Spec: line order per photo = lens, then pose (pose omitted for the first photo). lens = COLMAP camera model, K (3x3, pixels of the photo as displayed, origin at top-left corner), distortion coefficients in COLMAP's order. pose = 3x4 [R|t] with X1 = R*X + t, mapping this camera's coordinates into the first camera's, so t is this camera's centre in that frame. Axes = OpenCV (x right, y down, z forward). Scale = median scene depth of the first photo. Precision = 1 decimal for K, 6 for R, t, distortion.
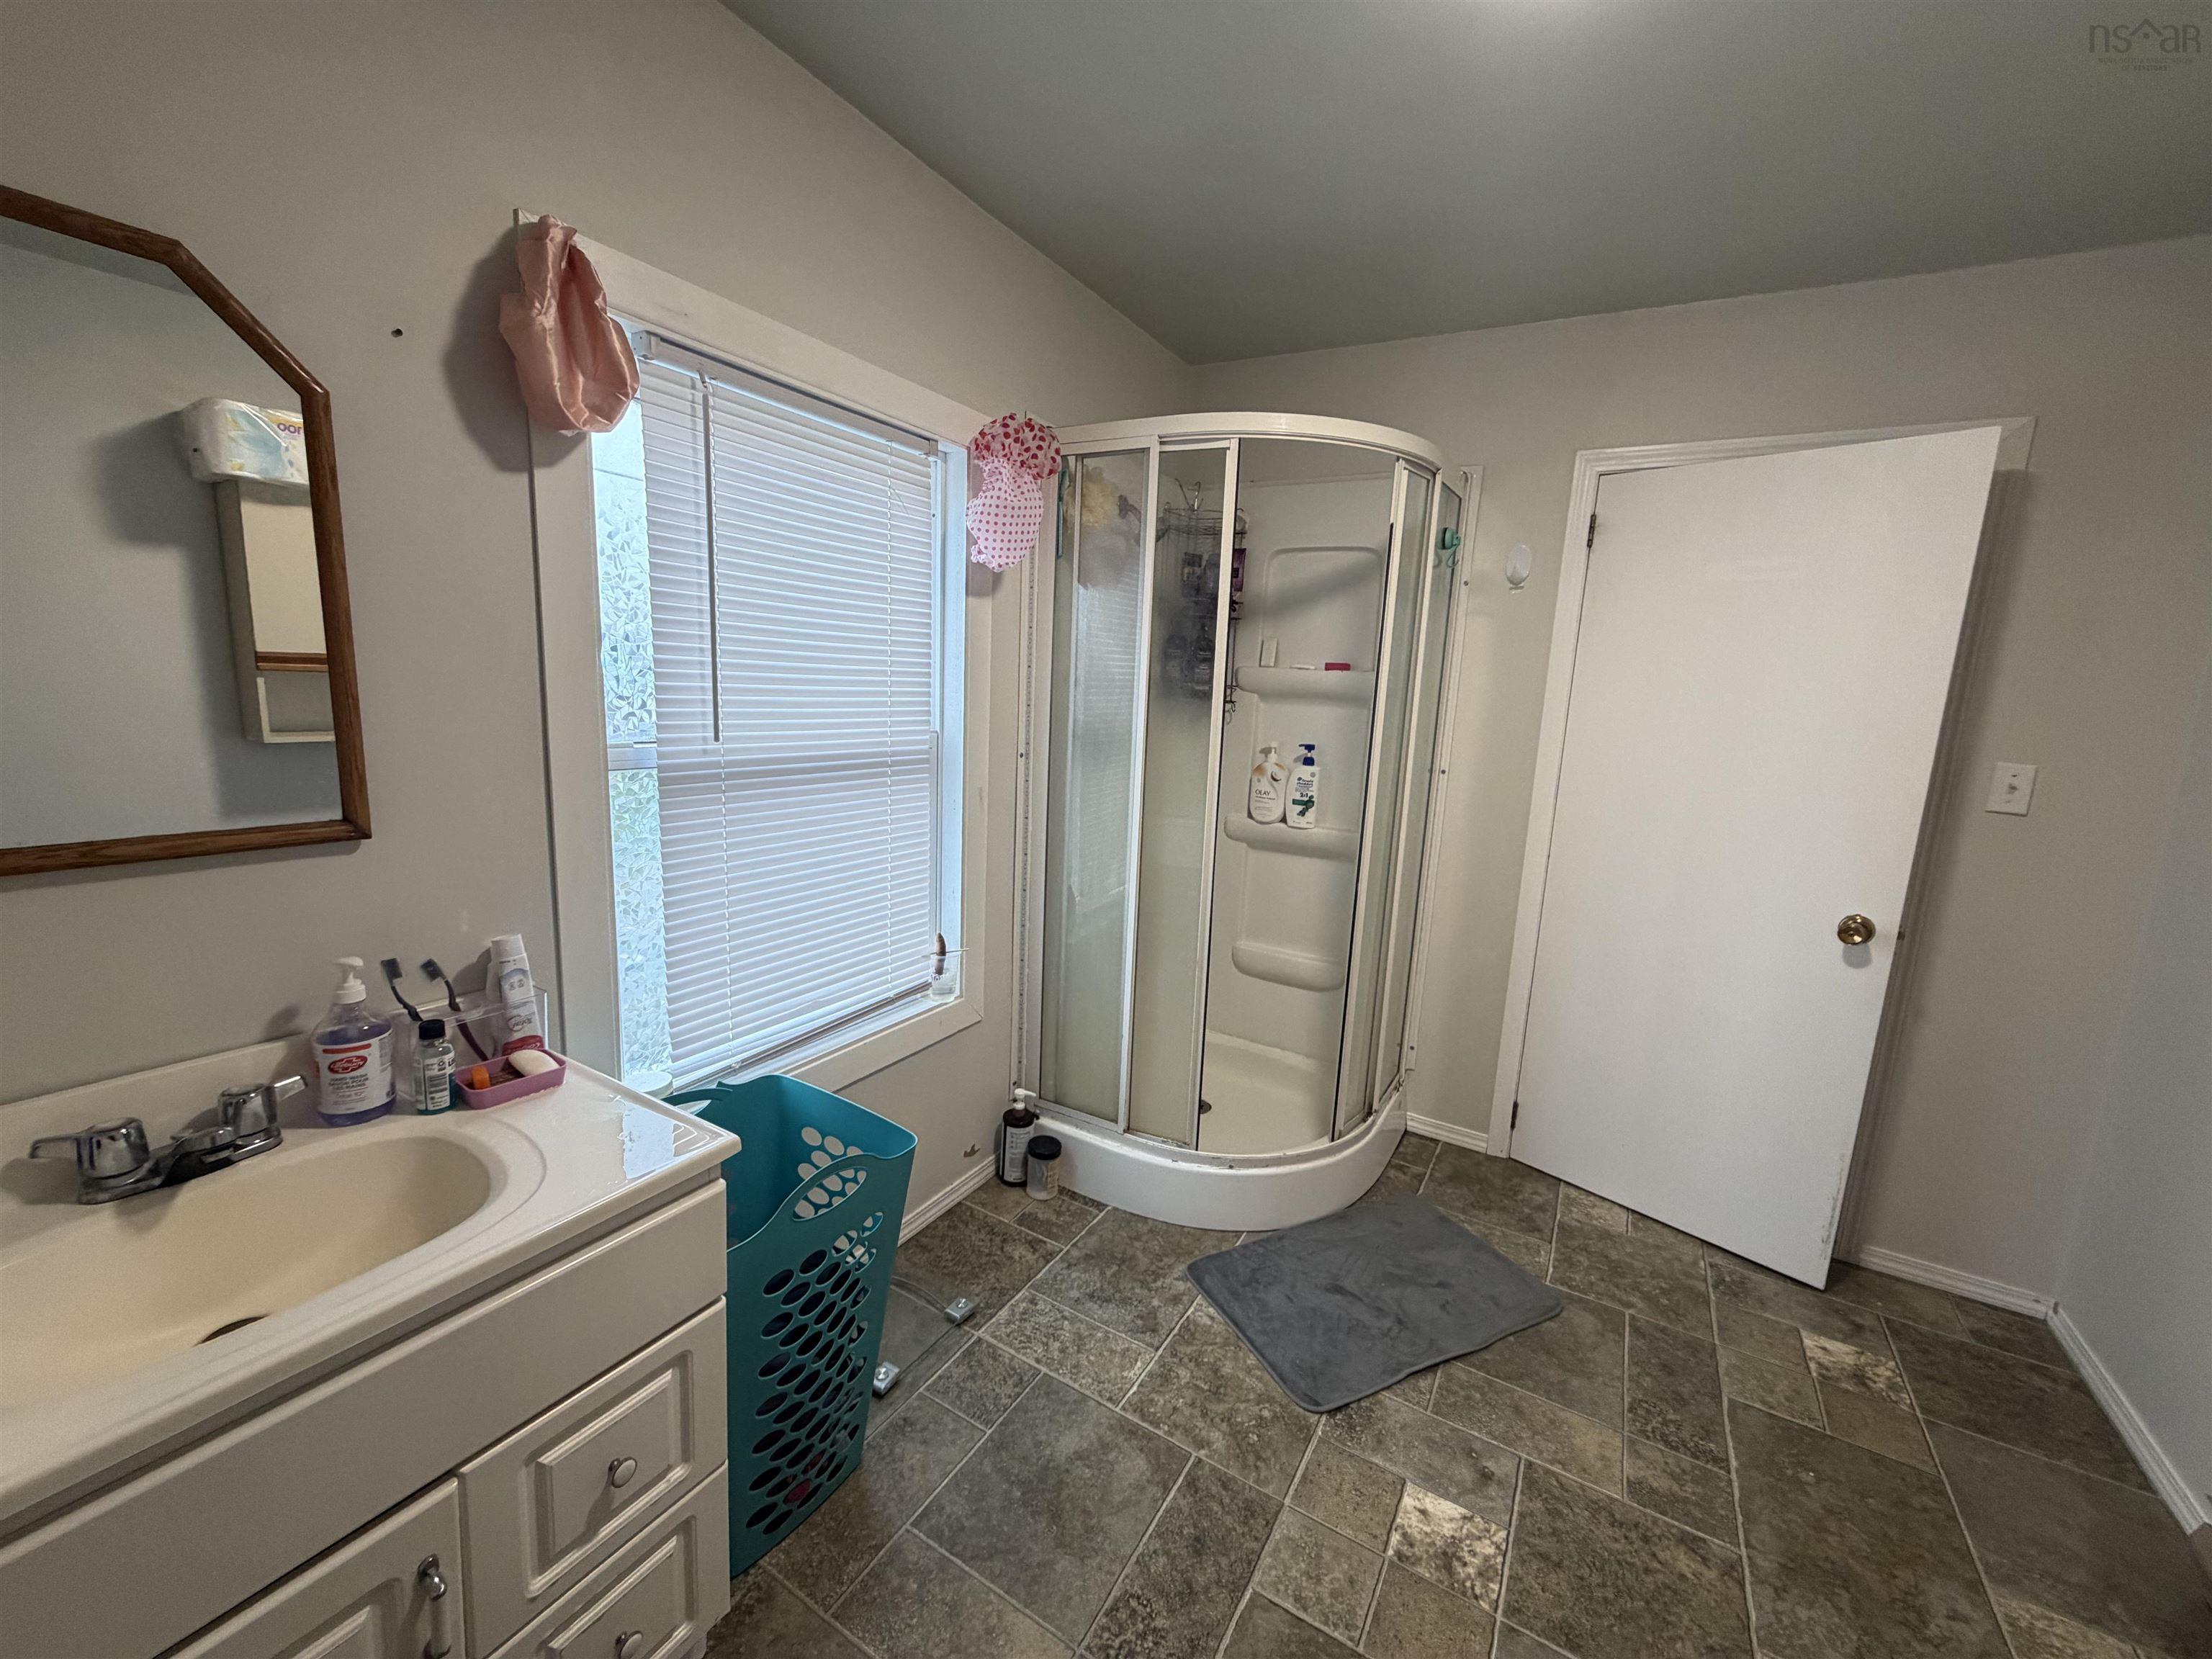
lens RADIAL K [[884.5, 0, 1101.9], [0, 884.5, 828.7], [0, 0, 1]] dist [-0.002206, 0.000724]
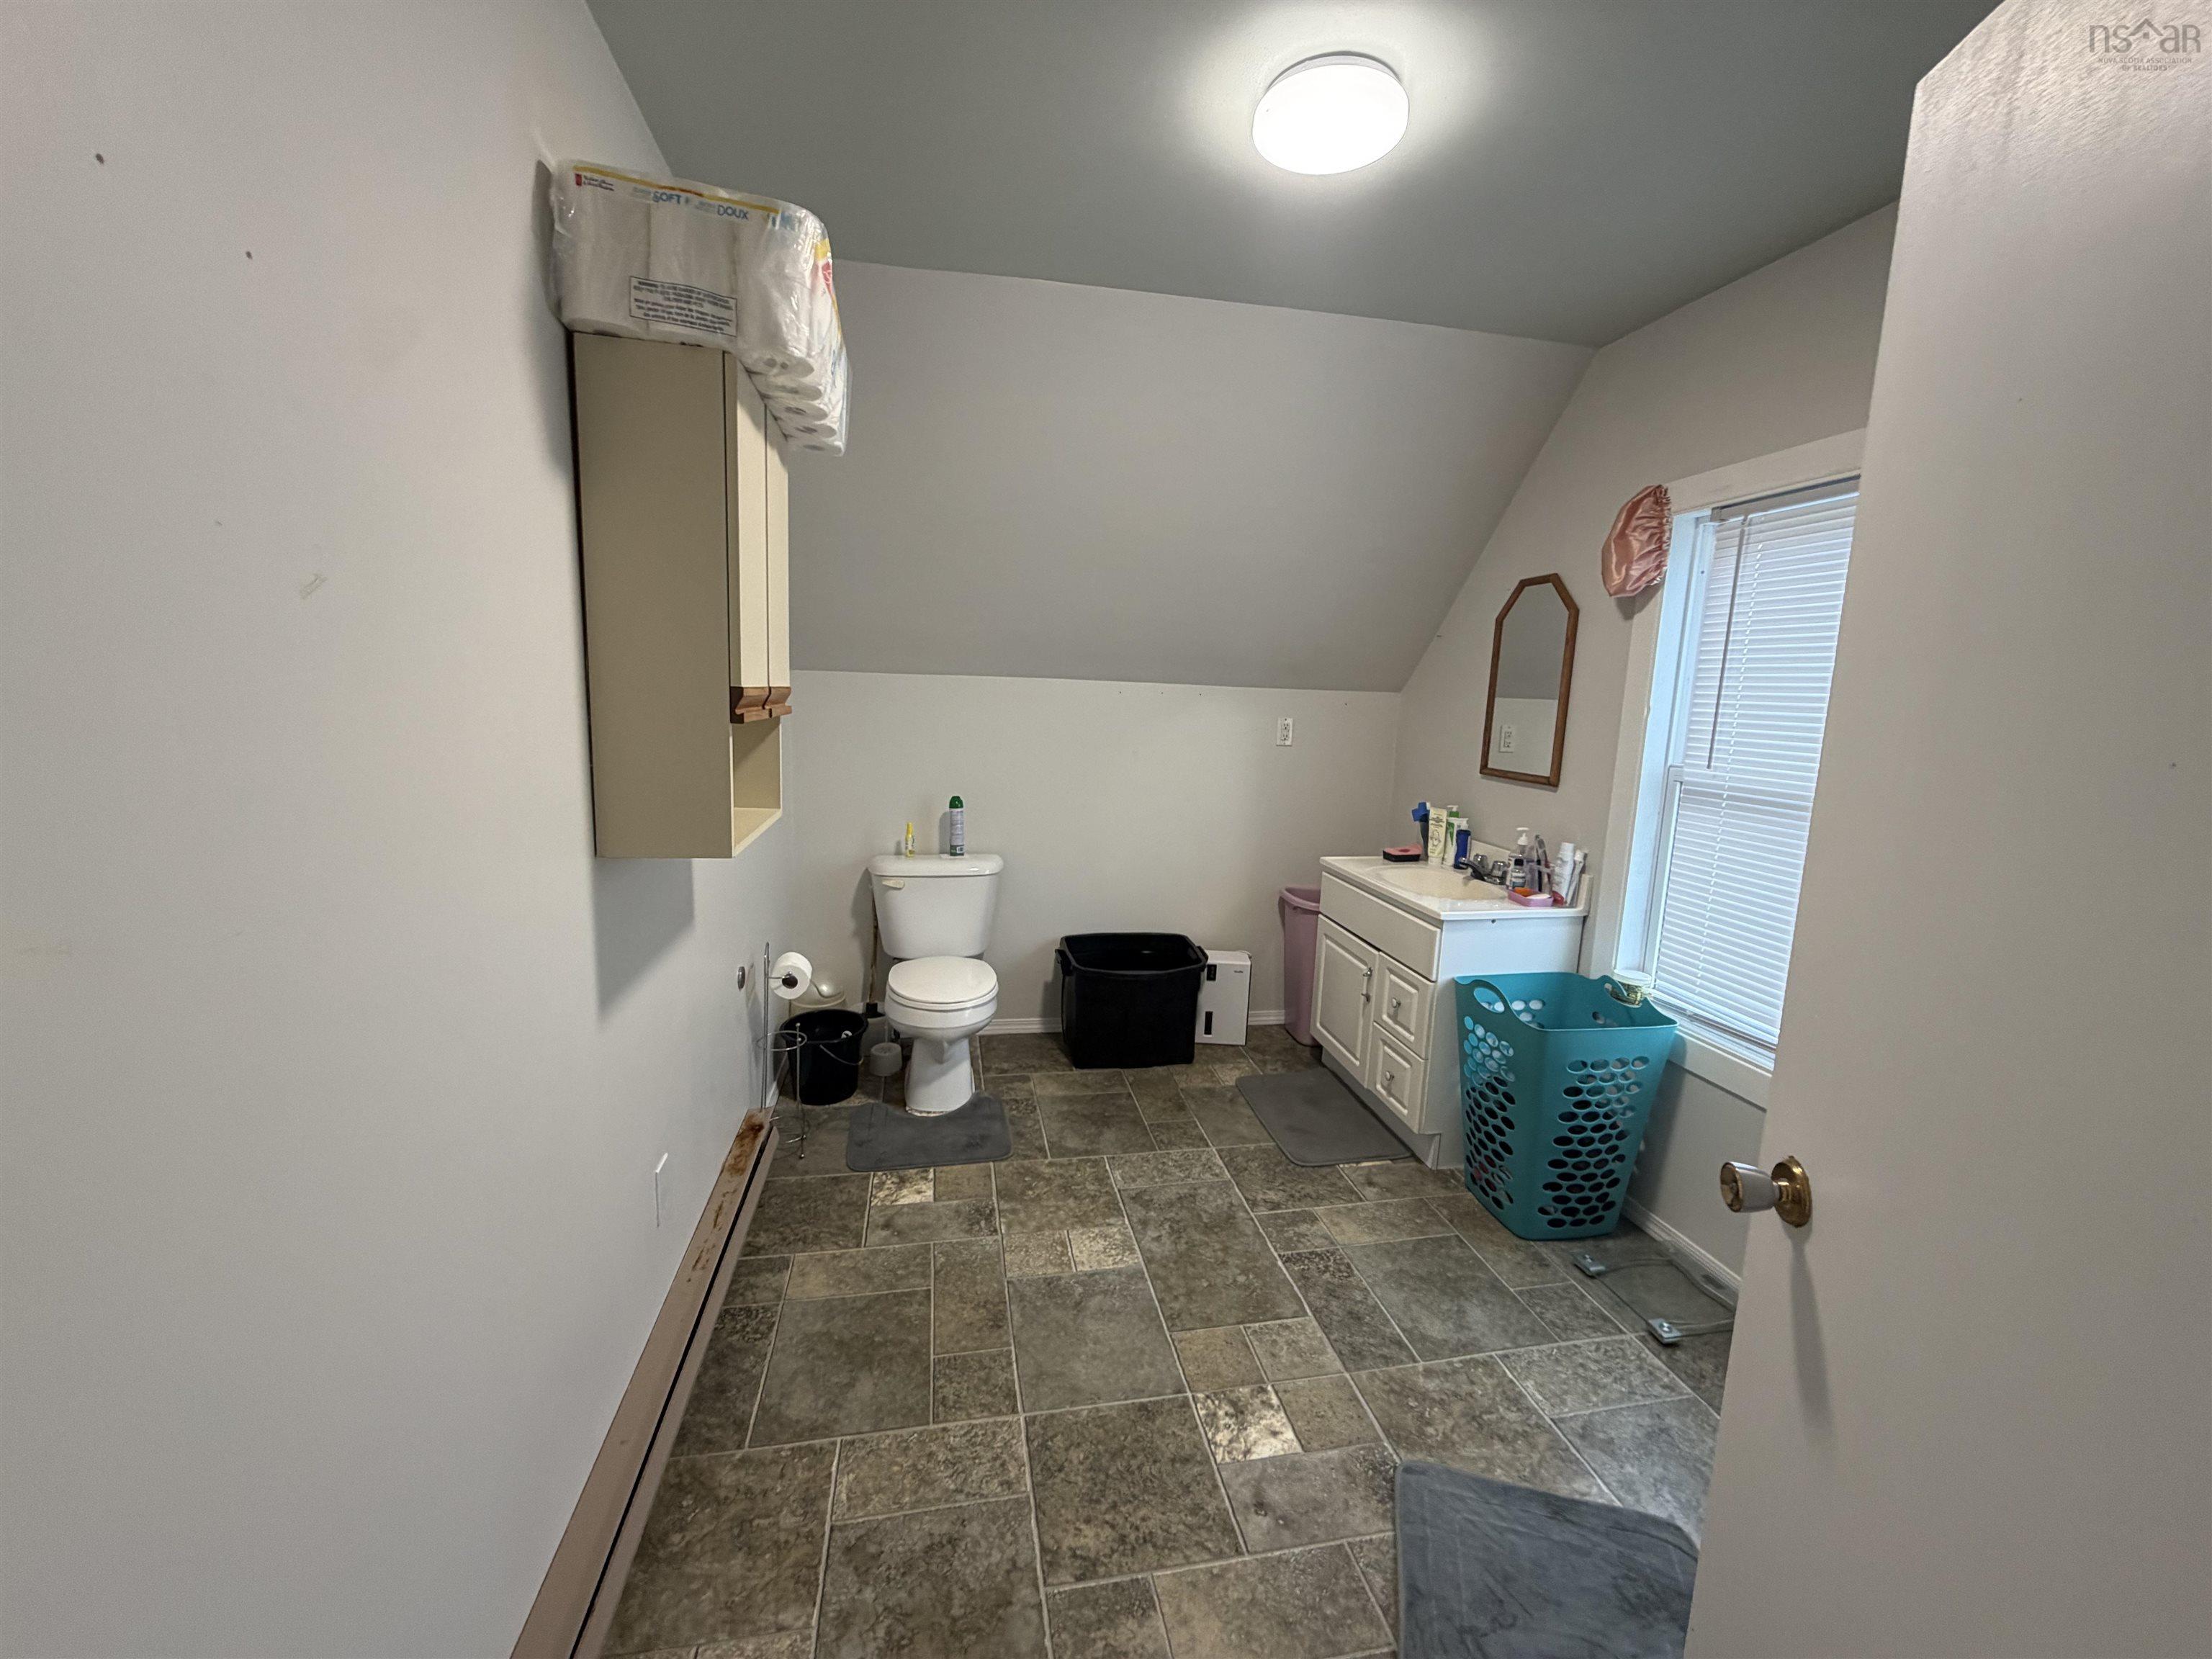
lens RADIAL K [[884.5, 0, 1108.0], [0, 884.5, 824.4], [0, 0, 1]] dist [-0.002206, 0.000724]
pose [[-0.745443, 0.023252, -0.666163, 0.403840], [-0.181140, 0.954716, 0.236021, -0.256612], [0.641485, 0.296609, -0.707475, 1.576969]]
